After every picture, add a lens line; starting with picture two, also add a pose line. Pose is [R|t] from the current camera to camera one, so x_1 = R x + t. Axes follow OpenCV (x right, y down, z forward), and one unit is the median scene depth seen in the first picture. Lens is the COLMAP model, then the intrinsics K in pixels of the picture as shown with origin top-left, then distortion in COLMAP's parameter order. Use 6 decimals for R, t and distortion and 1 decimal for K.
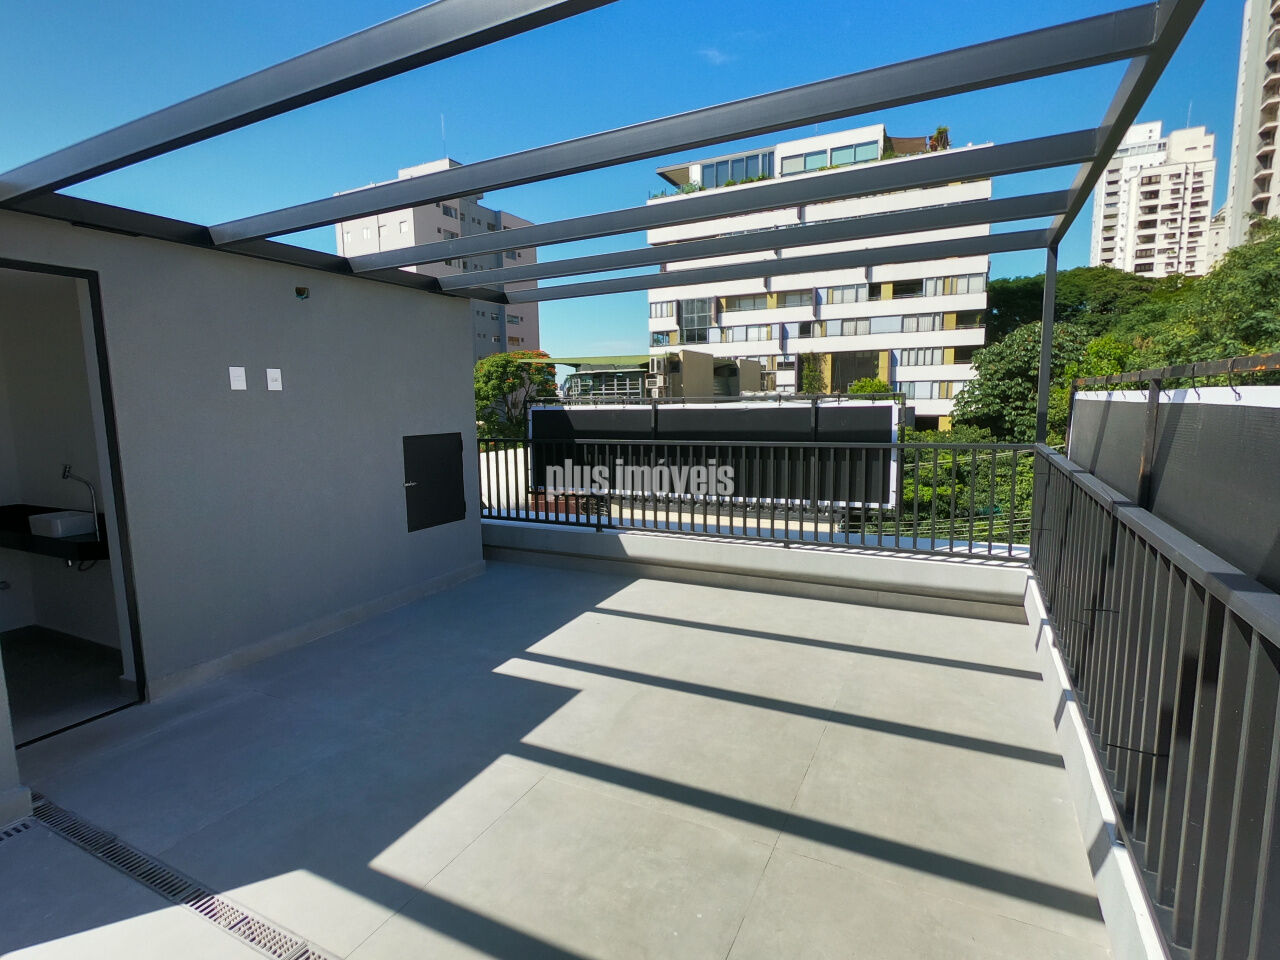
lens RADIAL K [[649.8, 0, 639.0], [0, 649.8, 478.0], [0, 0, 1]] dist [0.001825, 0.000925]
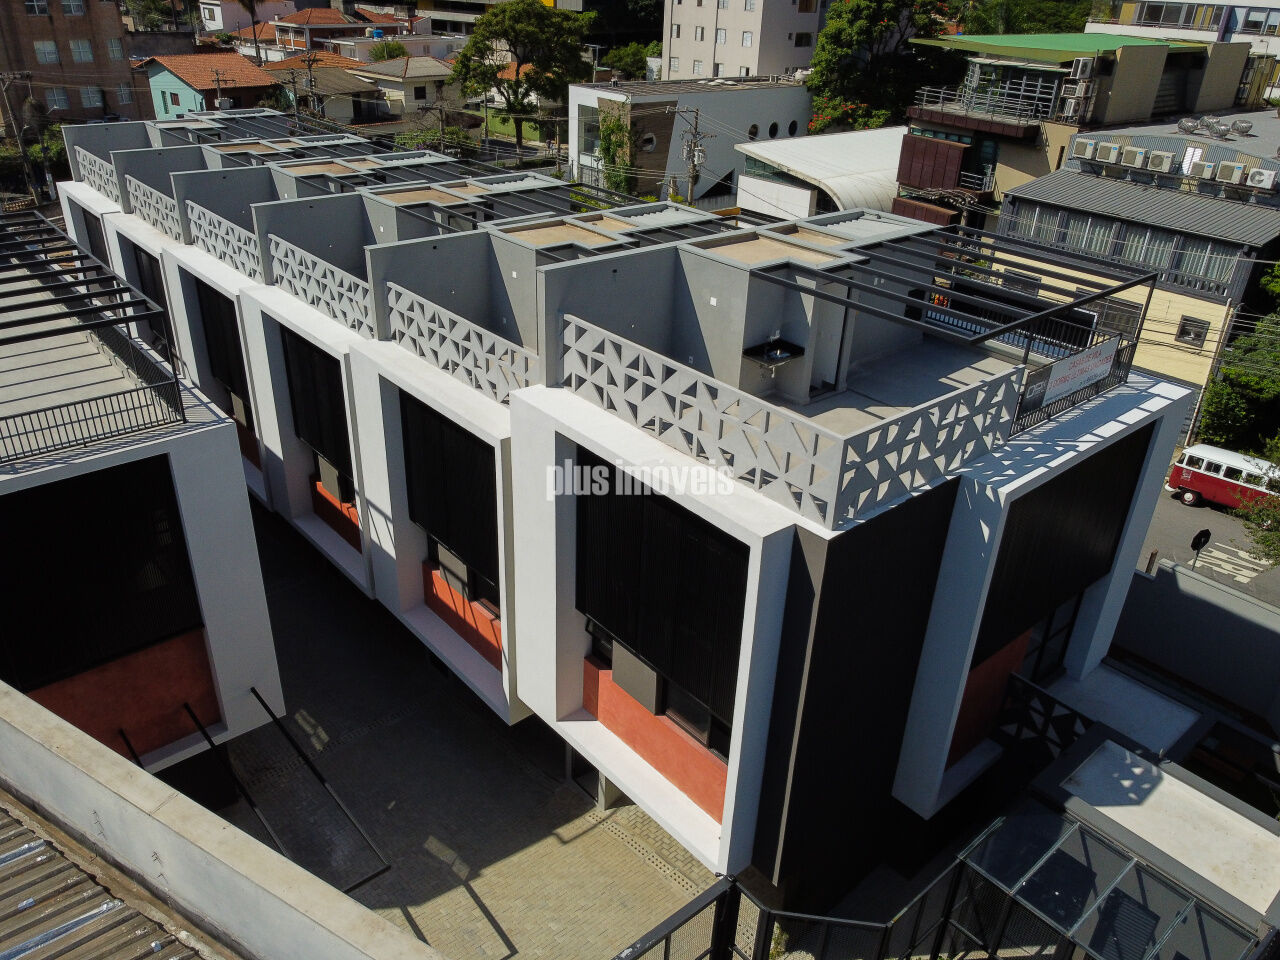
lens RADIAL K [[971.2, 0, 662.5], [0, 971.2, 490.7], [0, 0, 1]] dist [-0.005095, 0.004333]
pose [[0.932601, 0.222261, -0.284349, 0.000407], [-0.102573, 0.918612, 0.381616, -0.058660], [0.346025, -0.326729, 0.879497, -0.253937]]
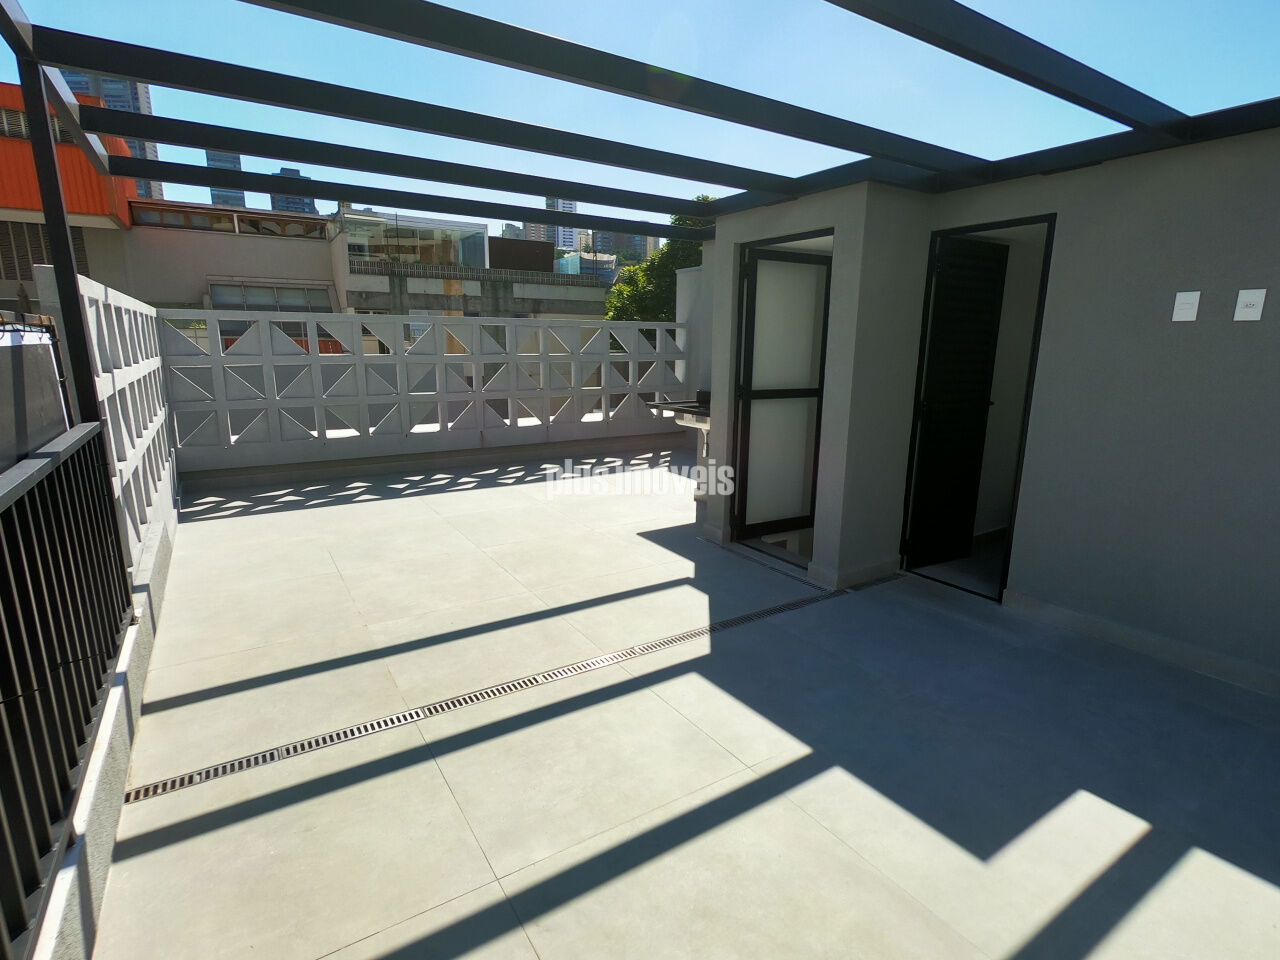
lens RADIAL K [[649.8, 0, 642.6], [0, 649.8, 484.8], [0, 0, 1]] dist [0.001825, 0.000925]
pose [[-0.506564, 0.199148, -0.838888, 0.032047], [-0.102921, 0.952036, 0.288158, -0.008059], [0.856038, 0.232310, -0.461770, 0.063878]]
